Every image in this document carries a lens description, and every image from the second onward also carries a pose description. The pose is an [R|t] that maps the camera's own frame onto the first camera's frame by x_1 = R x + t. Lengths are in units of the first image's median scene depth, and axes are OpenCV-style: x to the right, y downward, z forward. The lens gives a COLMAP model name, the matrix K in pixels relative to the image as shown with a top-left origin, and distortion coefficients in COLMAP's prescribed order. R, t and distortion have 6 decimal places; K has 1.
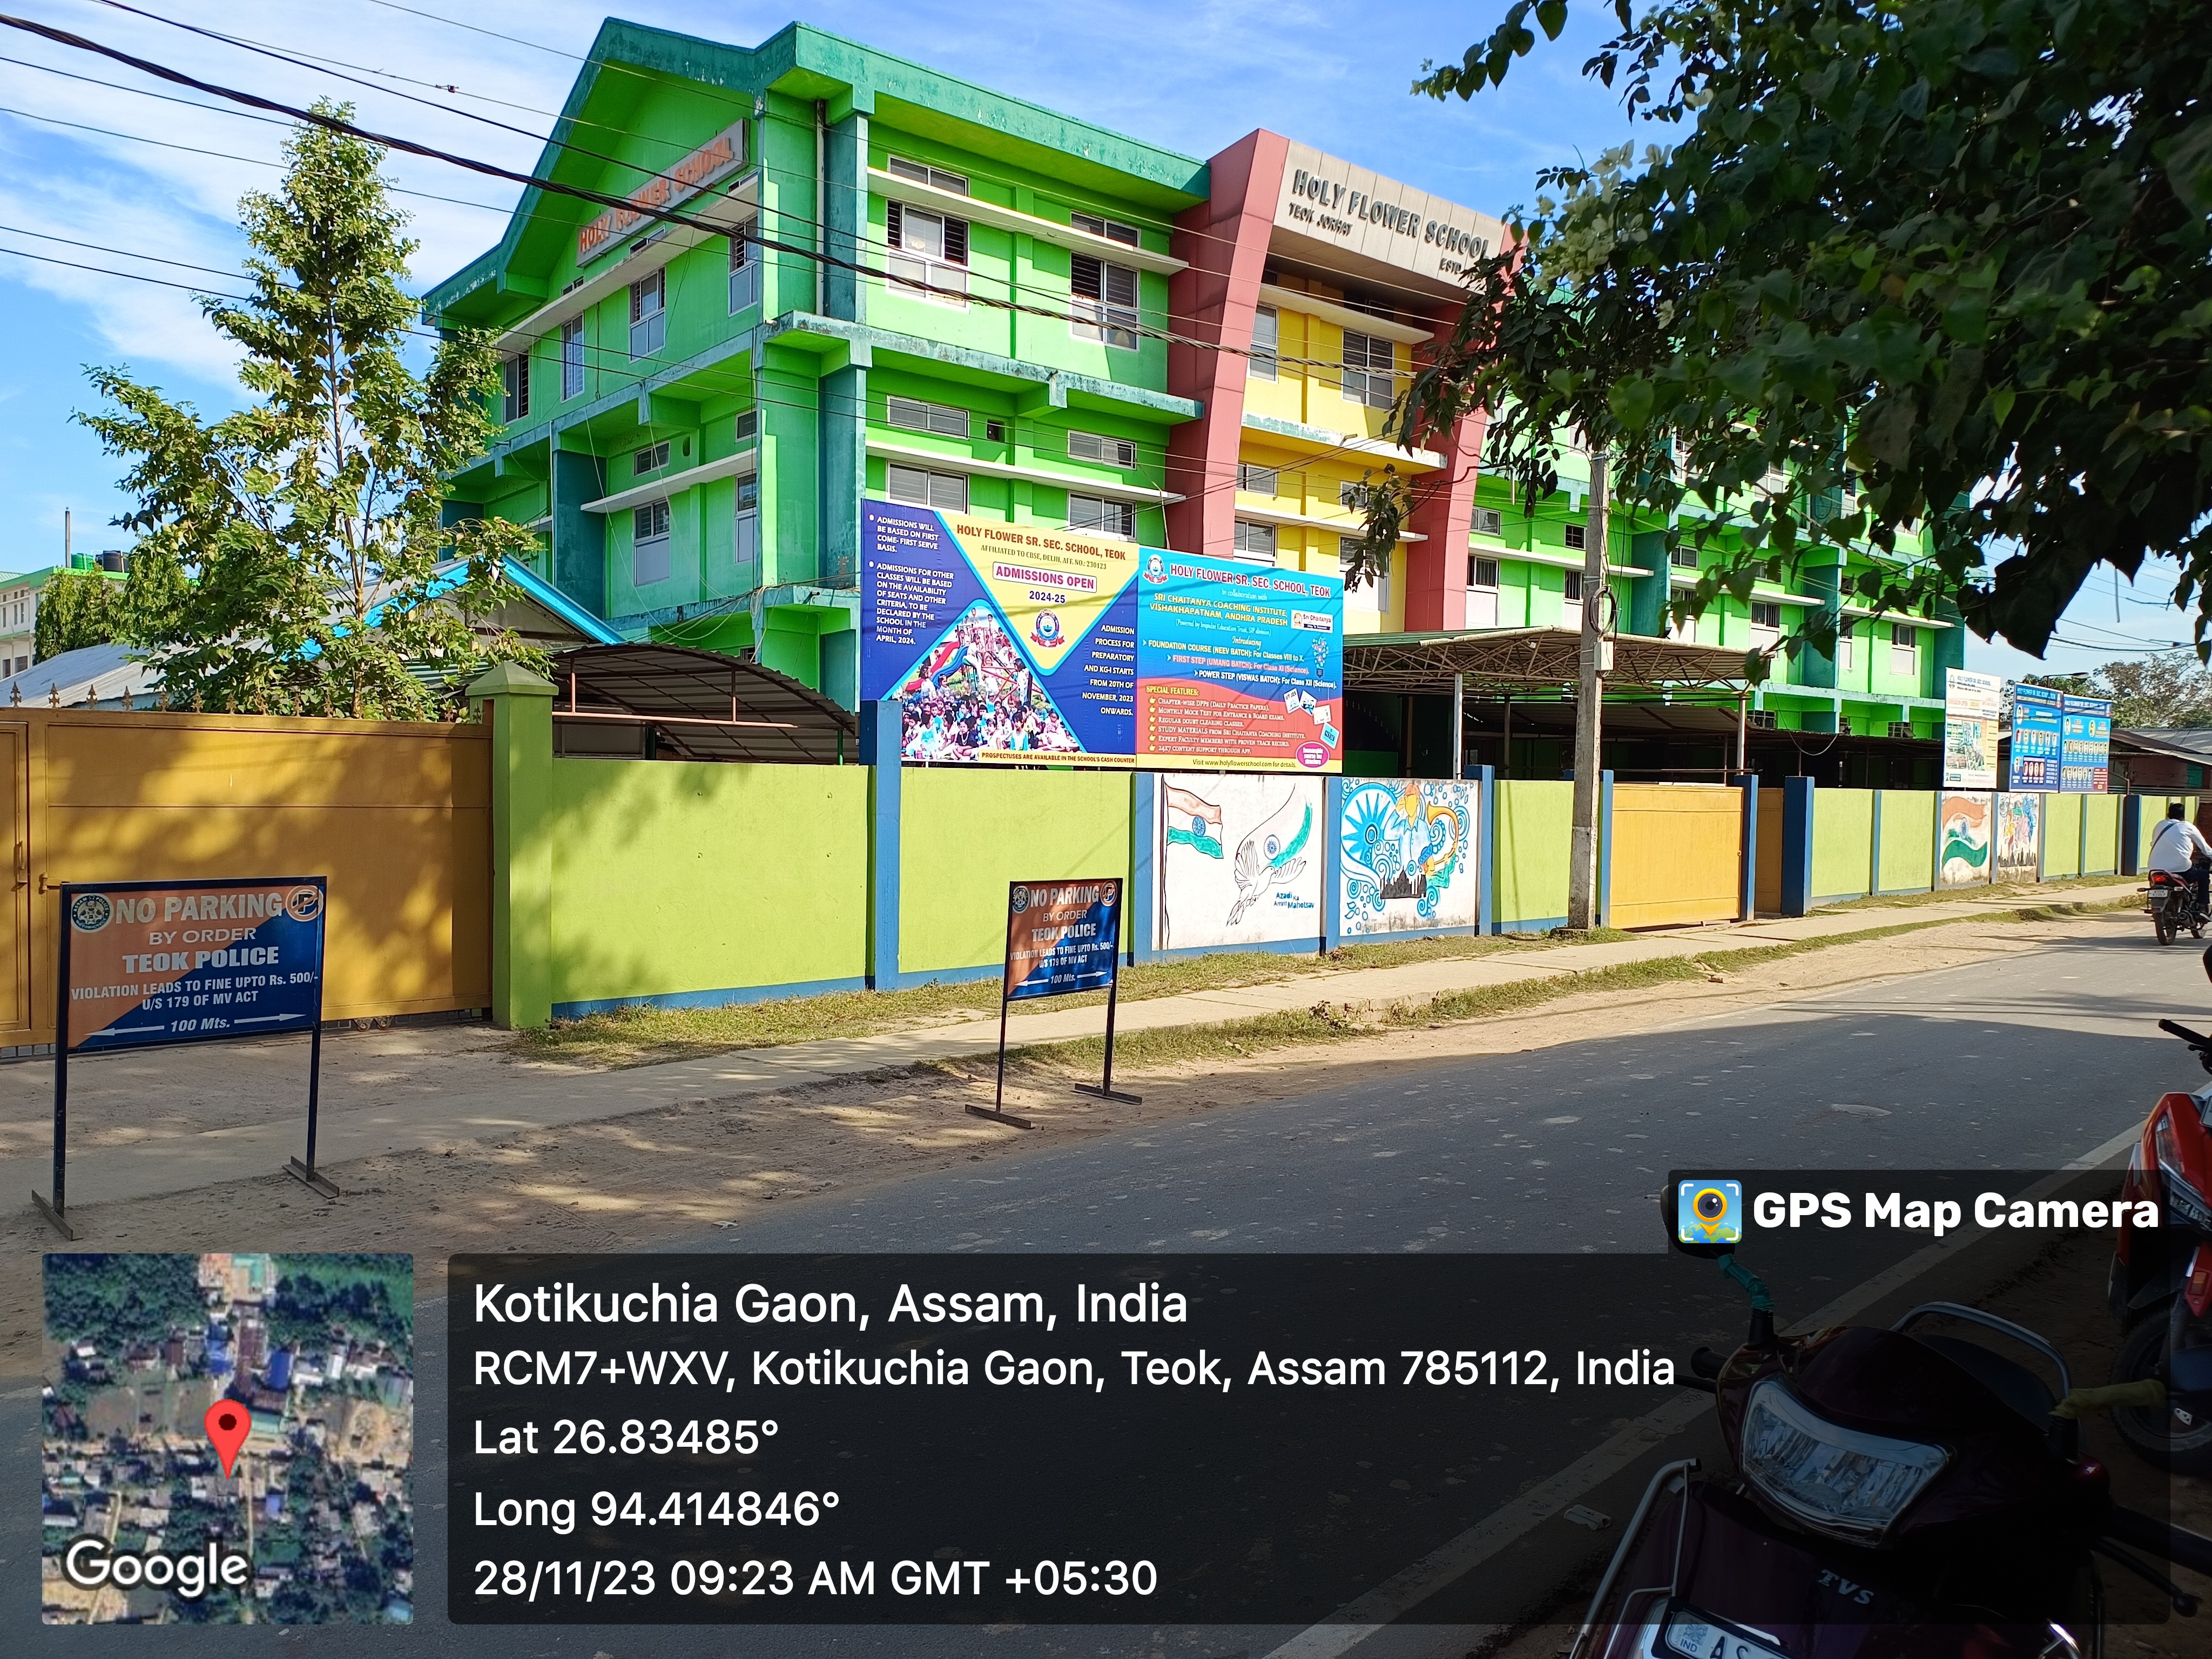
lens RADIAL K [[1638.0, 0, 1091.2], [0, 1638.0, 836.6], [0, 0, 1]] dist [0.026343, -0.015513]
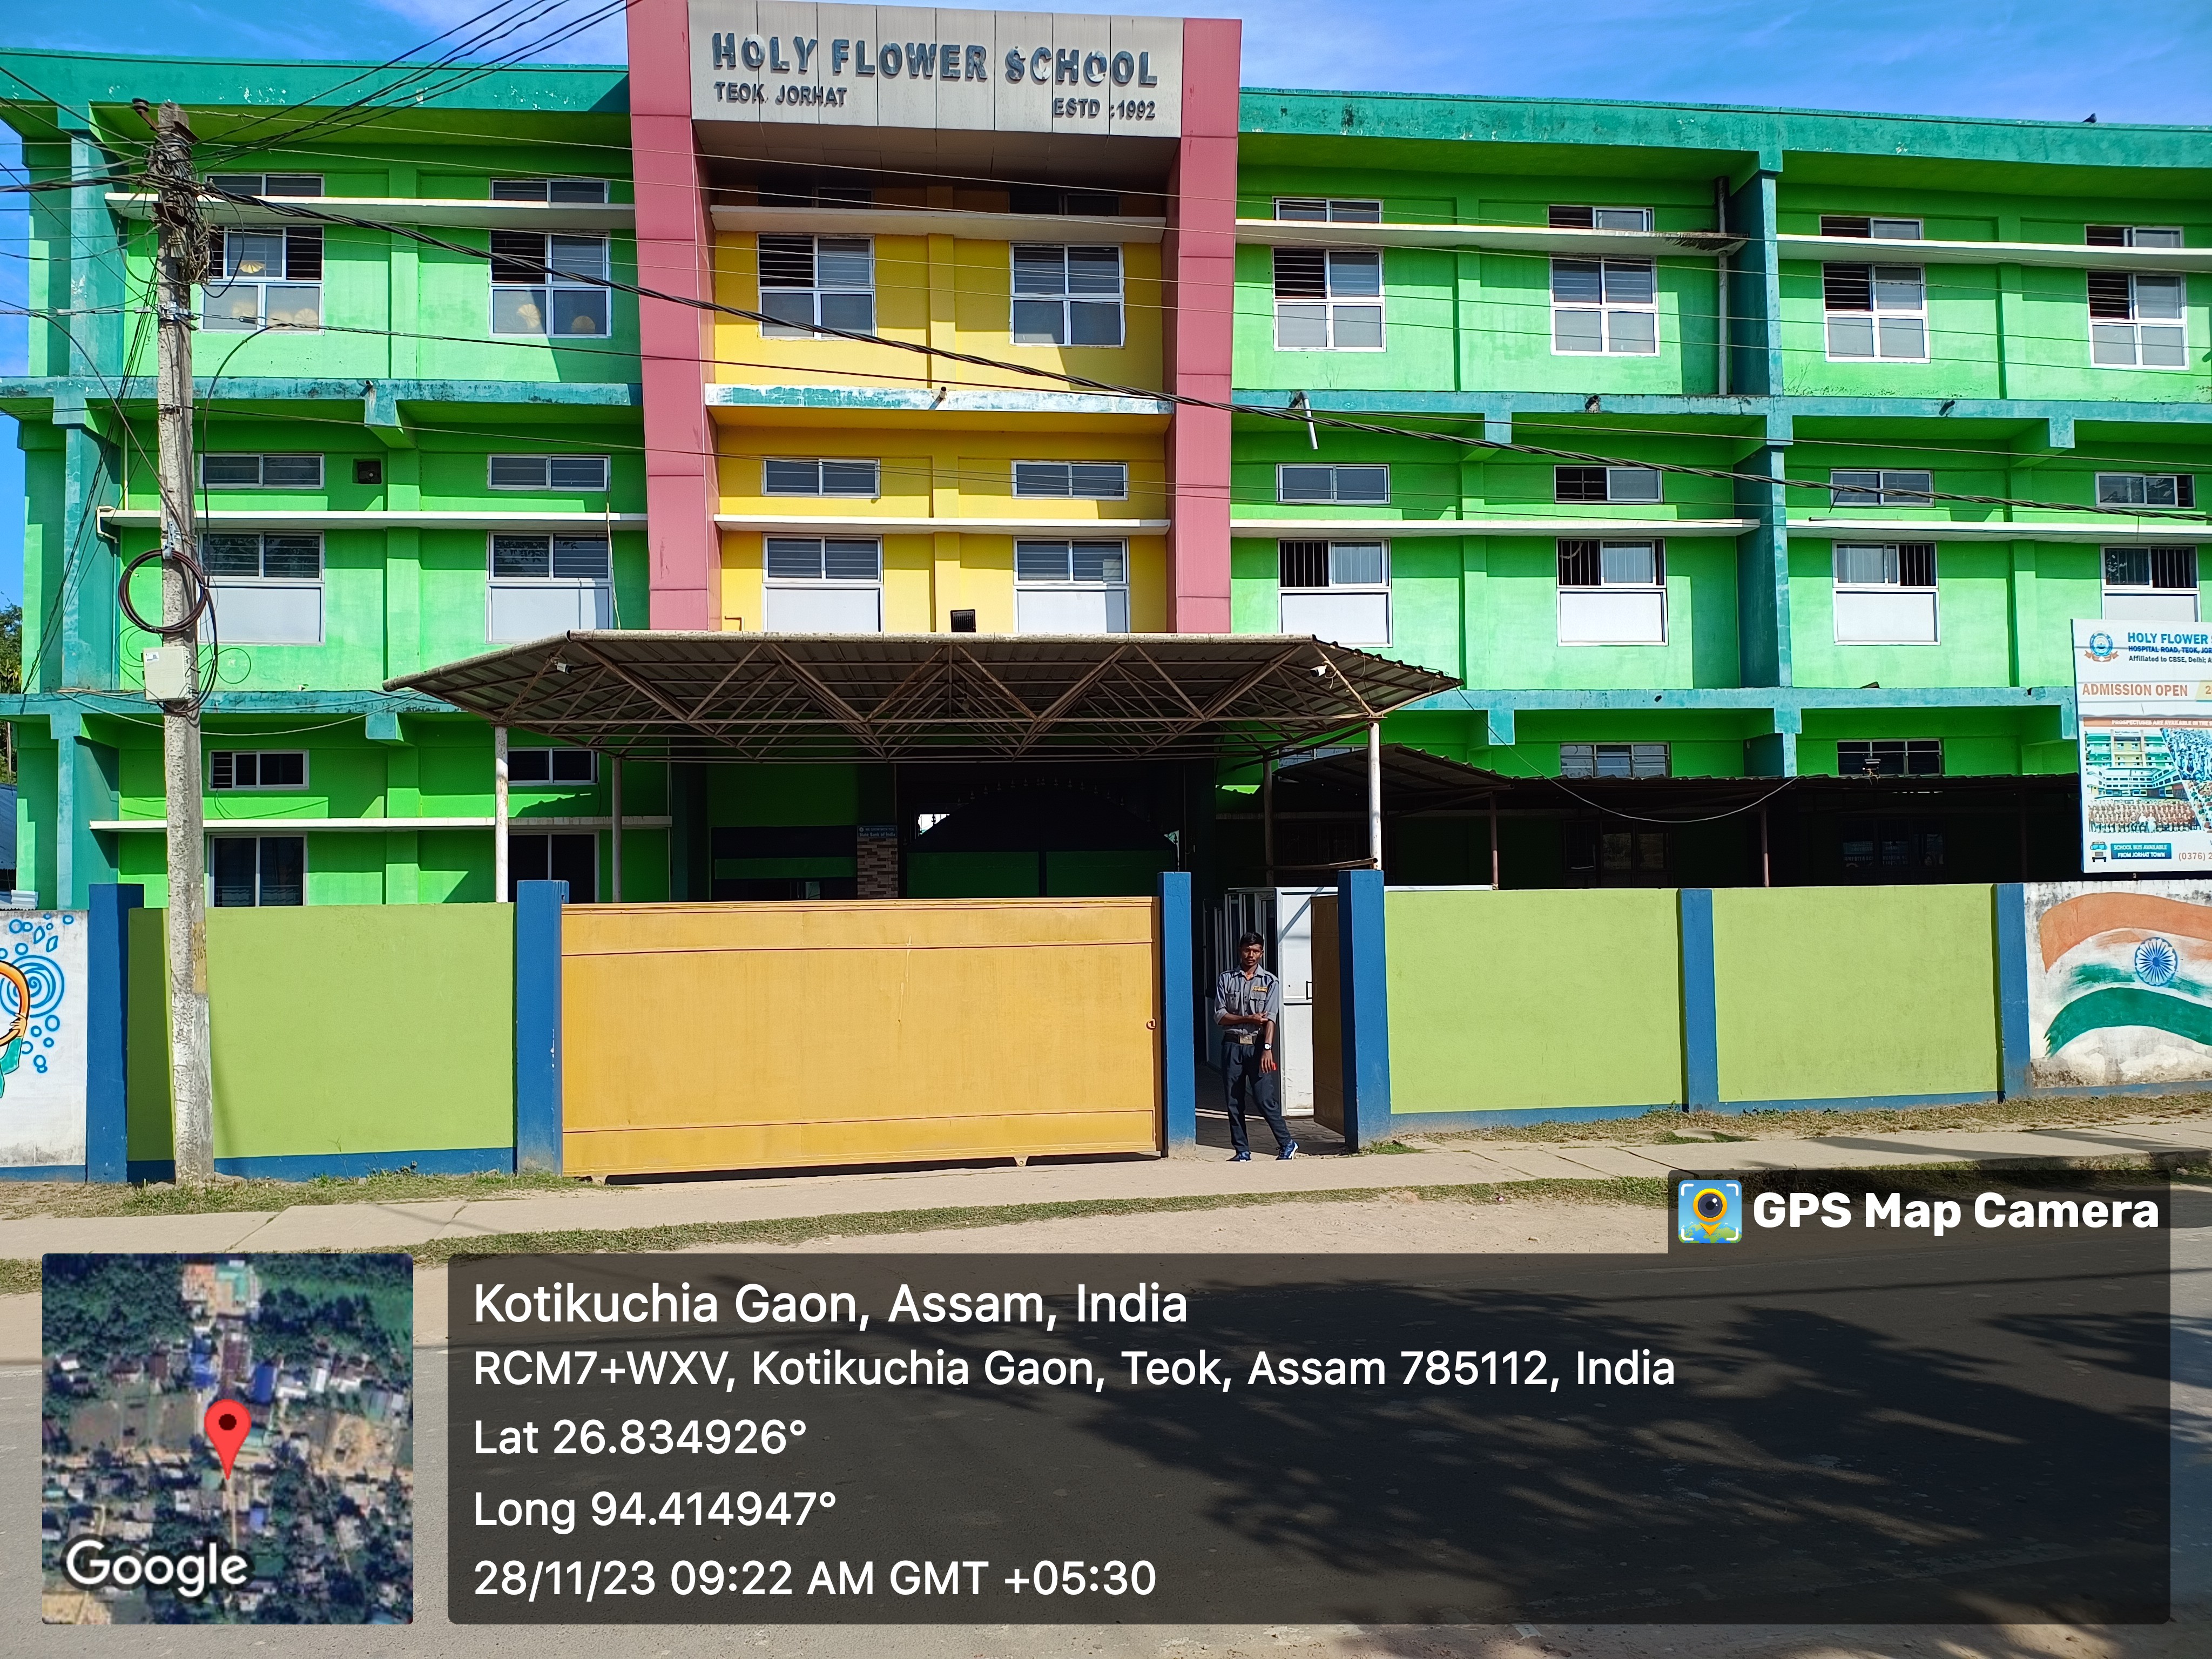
lens RADIAL K [[1638.0, 0, 1107.0], [0, 1638.0, 837.9], [0, 0, 1]] dist [0.026343, -0.015513]
pose [[0.822723, -0.051894, -0.566068, 0.595226], [0.009814, 0.996973, -0.077133, -0.007515], [0.568357, 0.057904, 0.820742, 0.498508]]
